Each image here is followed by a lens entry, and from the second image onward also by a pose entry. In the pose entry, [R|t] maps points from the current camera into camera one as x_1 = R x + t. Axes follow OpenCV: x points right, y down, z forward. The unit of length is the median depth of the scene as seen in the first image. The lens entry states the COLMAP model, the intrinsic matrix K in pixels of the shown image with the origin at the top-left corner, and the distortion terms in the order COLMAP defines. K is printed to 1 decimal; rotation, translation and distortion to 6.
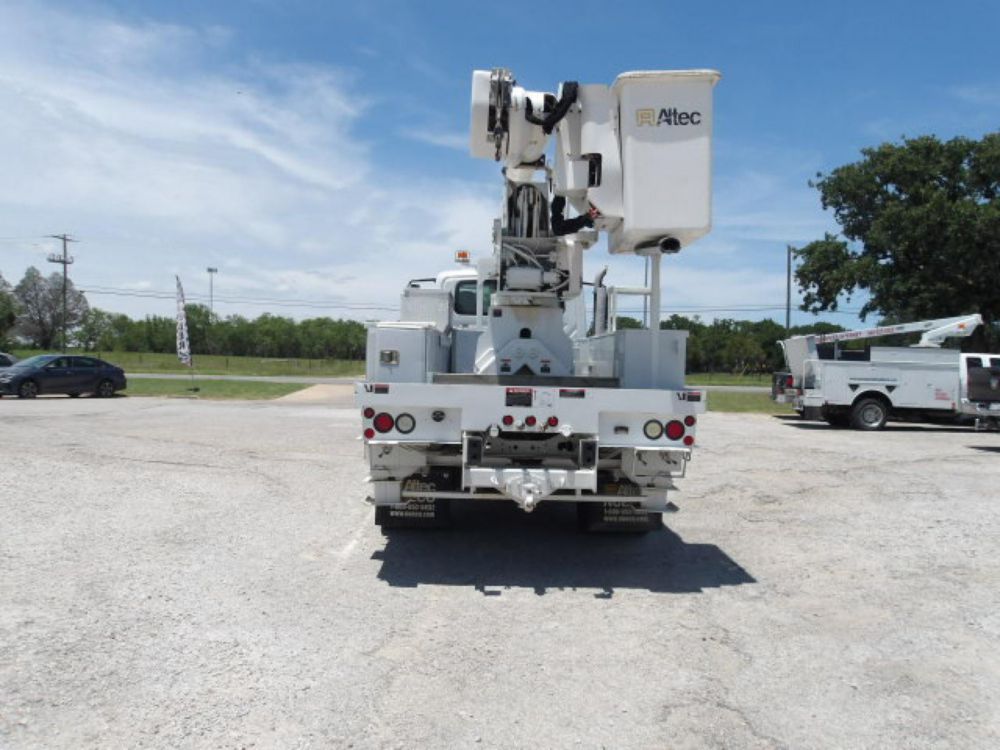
lens RADIAL K [[816.5, 0, 497.6], [0, 816.5, 373.9], [0, 0, 1]] dist [-0.003028, 0.005939]
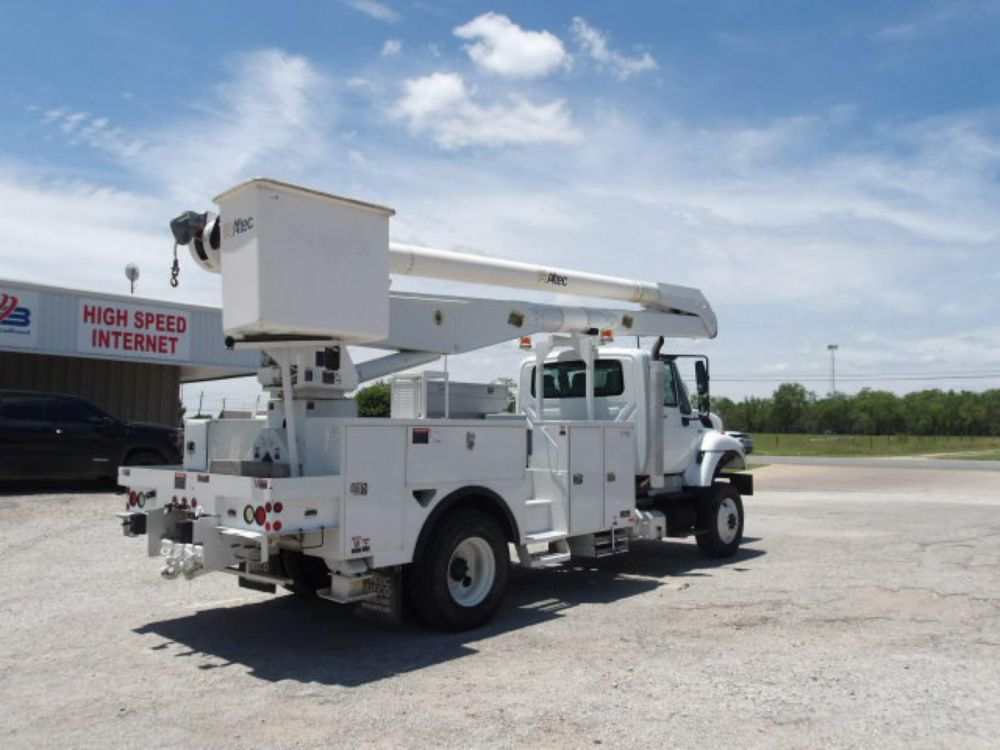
lens RADIAL K [[816.5, 0, 496.3], [0, 816.5, 373.2], [0, 0, 1]] dist [-0.003028, 0.005939]
pose [[0.733386, -0.070382, -0.676159, 1.022970], [0.004506, 0.995108, -0.098695, -0.007026], [0.679798, 0.069335, 0.730115, 0.383230]]
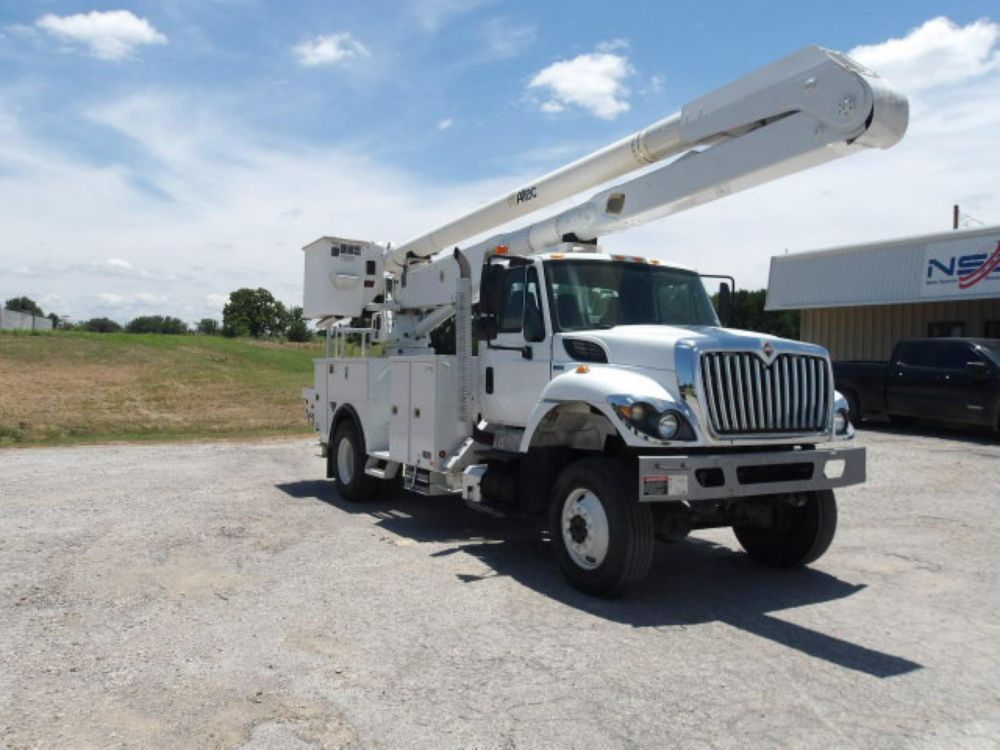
lens RADIAL K [[816.5, 0, 500.2], [0, 816.5, 376.5], [0, 0, 1]] dist [-0.003028, 0.005939]
pose [[-0.875549, -0.033470, -0.481969, 0.748443], [-0.043117, 0.999030, 0.008948, -0.046413], [0.481202, 0.028616, -0.876143, 2.797466]]
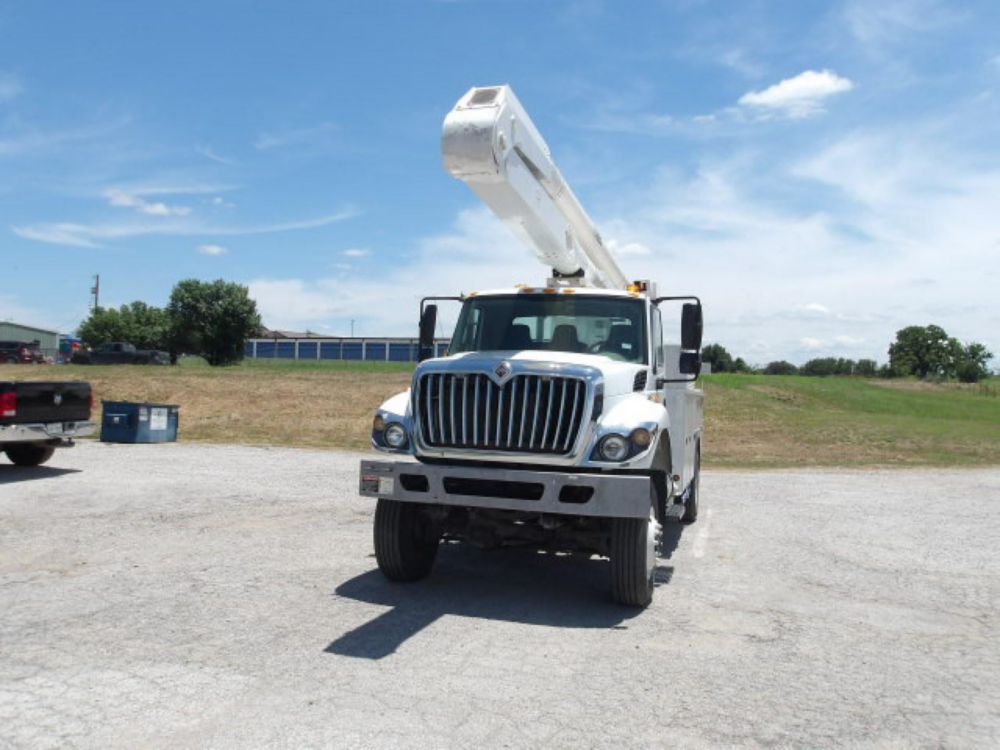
lens RADIAL K [[816.5, 0, 501.5], [0, 816.5, 372.7], [0, 0, 1]] dist [-0.003028, 0.005939]
pose [[-0.952032, -0.048224, 0.302174, -0.289938], [-0.052498, 0.998603, -0.006036, -0.074875], [-0.301460, -0.021610, -0.953234, 3.070023]]
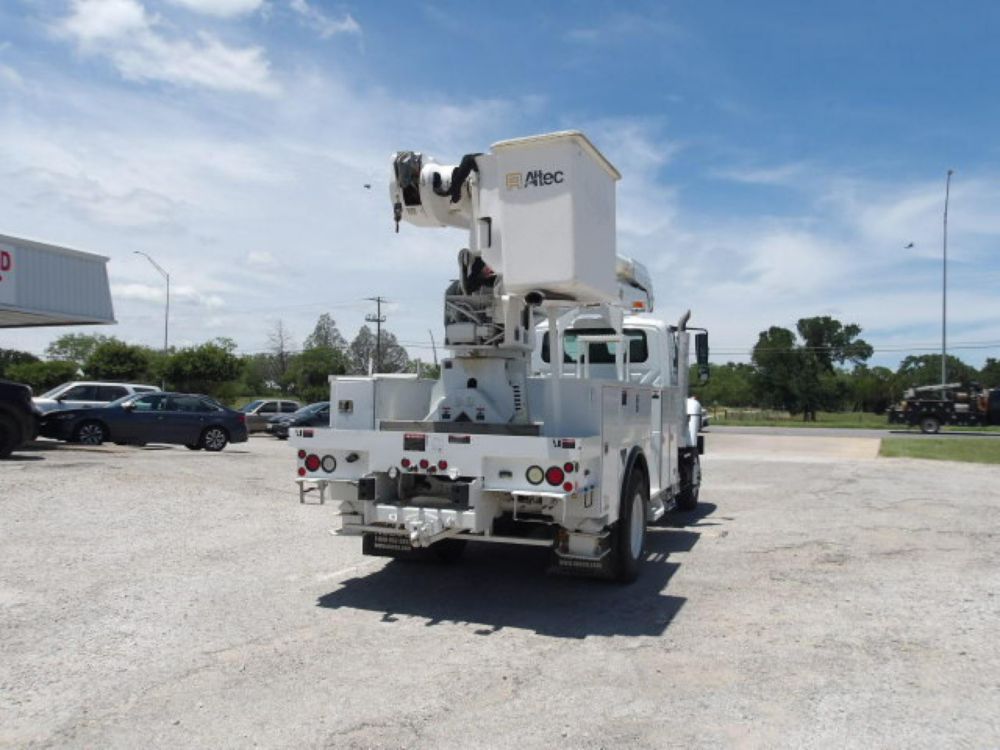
lens RADIAL K [[816.5, 0, 497.3], [0, 816.5, 372.1], [0, 0, 1]] dist [-0.003028, 0.005939]
pose [[0.930225, -0.019896, -0.366451, 0.469458], [-0.000845, 0.998411, -0.056353, -0.003425], [0.366990, 0.052730, 0.928729, 0.008649]]
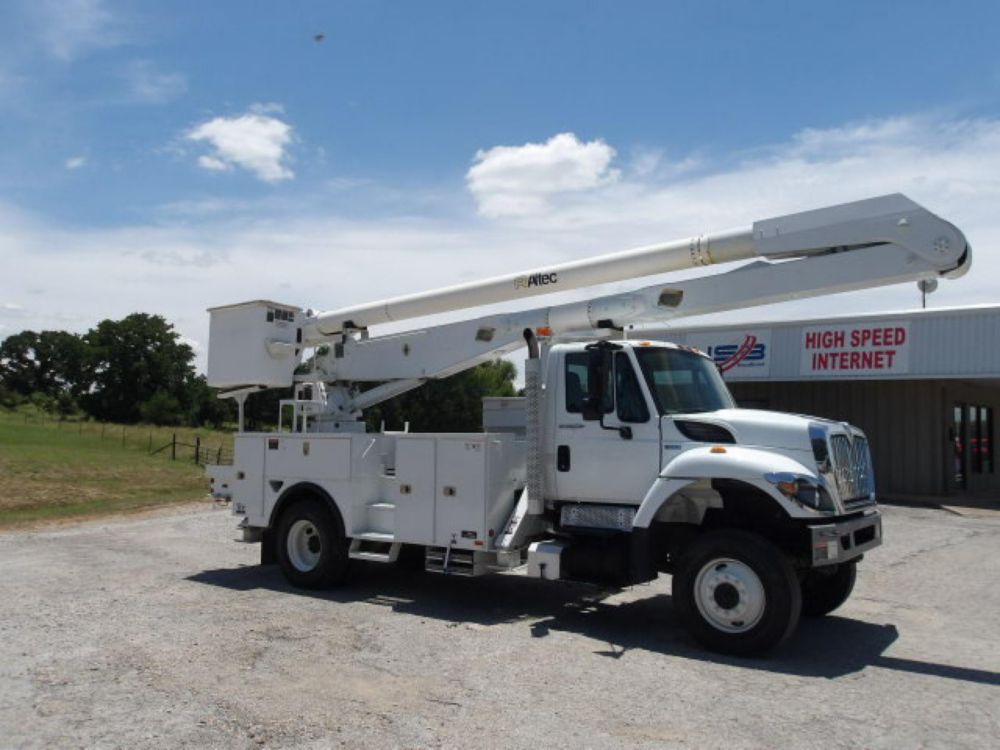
lens RADIAL K [[816.5, 0, 504.1], [0, 816.5, 380.0], [0, 0, 1]] dist [-0.003028, 0.005939]
pose [[-0.598566, -0.091594, -0.795820, 1.231087], [-0.039339, 0.995604, -0.085000, -0.038949], [0.800107, -0.019571, -0.599538, 2.412612]]
